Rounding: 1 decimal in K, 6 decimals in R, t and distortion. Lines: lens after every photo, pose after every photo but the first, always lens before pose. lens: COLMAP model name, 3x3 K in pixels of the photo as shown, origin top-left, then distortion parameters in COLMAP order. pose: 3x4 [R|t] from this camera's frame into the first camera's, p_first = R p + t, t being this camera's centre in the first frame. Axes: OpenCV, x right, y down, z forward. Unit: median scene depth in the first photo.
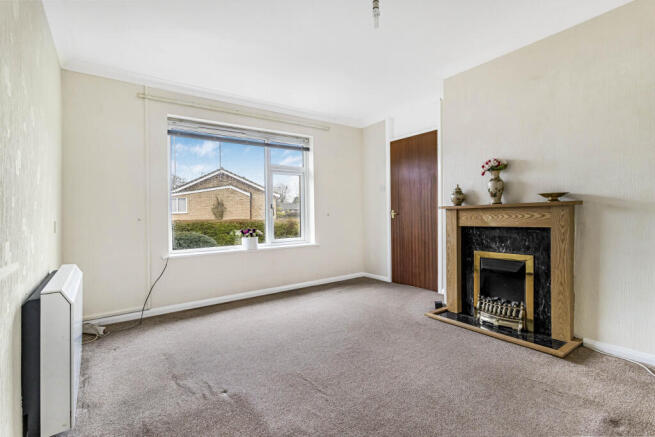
lens RADIAL K [[312.3, 0, 329.6], [0, 312.3, 217.9], [0, 0, 1]] dist [0.017224, 0.000100]
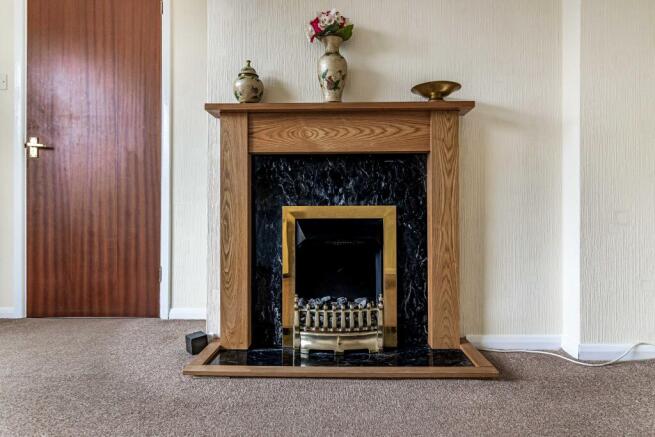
lens RADIAL K [[413.7, 0, 328.4], [0, 413.7, 223.7], [0, 0, 1]] dist [0.001701, 0.000548]
pose [[0.599351, 0.010144, 0.800422, 0.008299], [-0.004977, 0.999948, -0.008946, 0.143293], [-0.800471, 0.001378, 0.599370, 0.605479]]
